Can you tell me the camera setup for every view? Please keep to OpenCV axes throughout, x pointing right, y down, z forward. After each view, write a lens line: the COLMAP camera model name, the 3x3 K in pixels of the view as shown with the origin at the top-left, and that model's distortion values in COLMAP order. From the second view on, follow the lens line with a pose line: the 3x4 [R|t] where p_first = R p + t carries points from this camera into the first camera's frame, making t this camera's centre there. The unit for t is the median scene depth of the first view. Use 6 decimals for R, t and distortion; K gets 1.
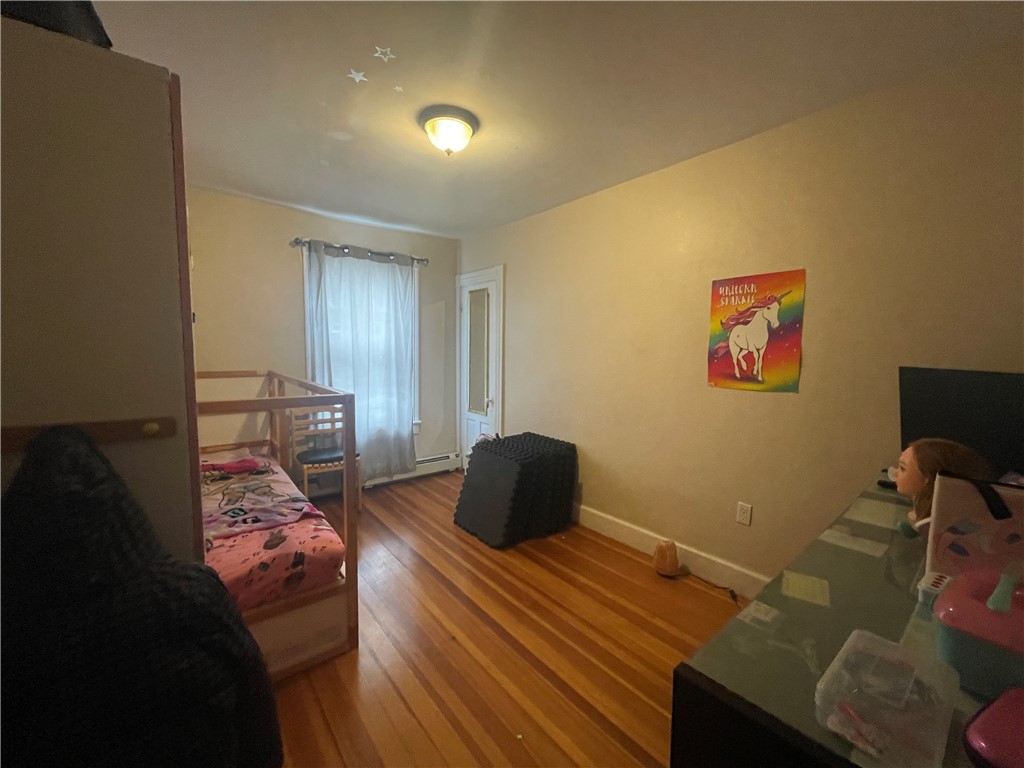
lens RADIAL K [[410.3, 0, 510.5], [0, 410.3, 384.0], [0, 0, 1]] dist [-0.004792, -0.000094]
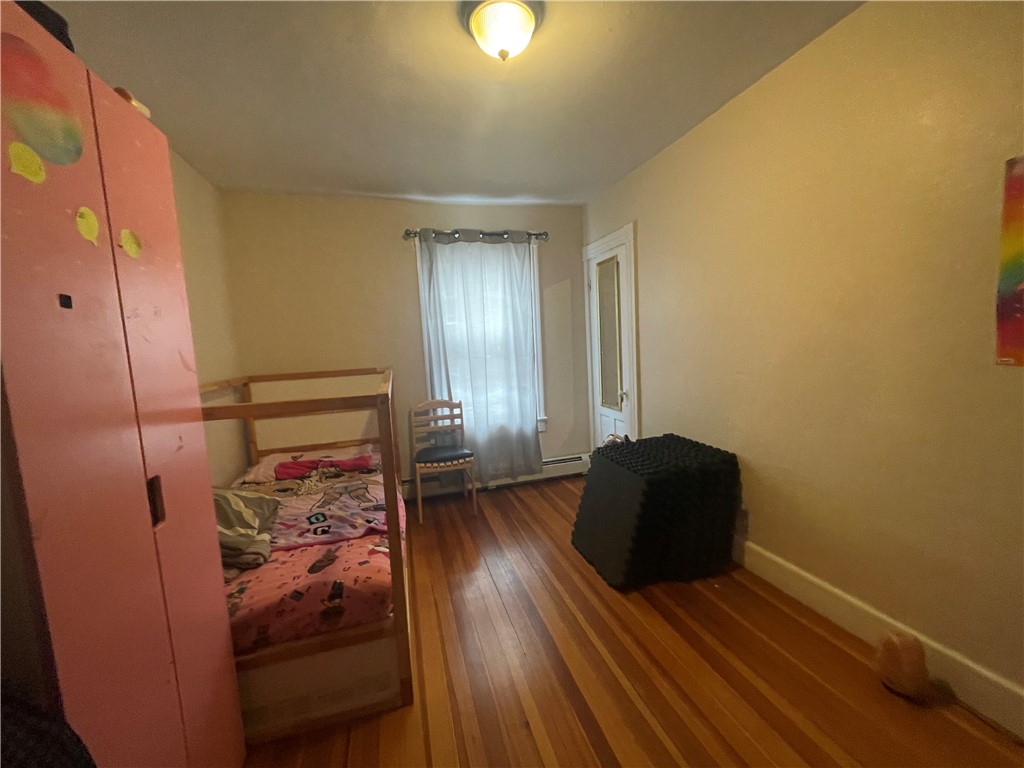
lens RADIAL K [[410.3, 0, 511.8], [0, 410.3, 384.0], [0, 0, 1]] dist [-0.004792, -0.000094]
pose [[0.920182, -0.023252, -0.390800, 0.080831], [0.032784, 0.999305, 0.017739, 0.000244], [0.390115, -0.029135, 0.920305, 0.200895]]
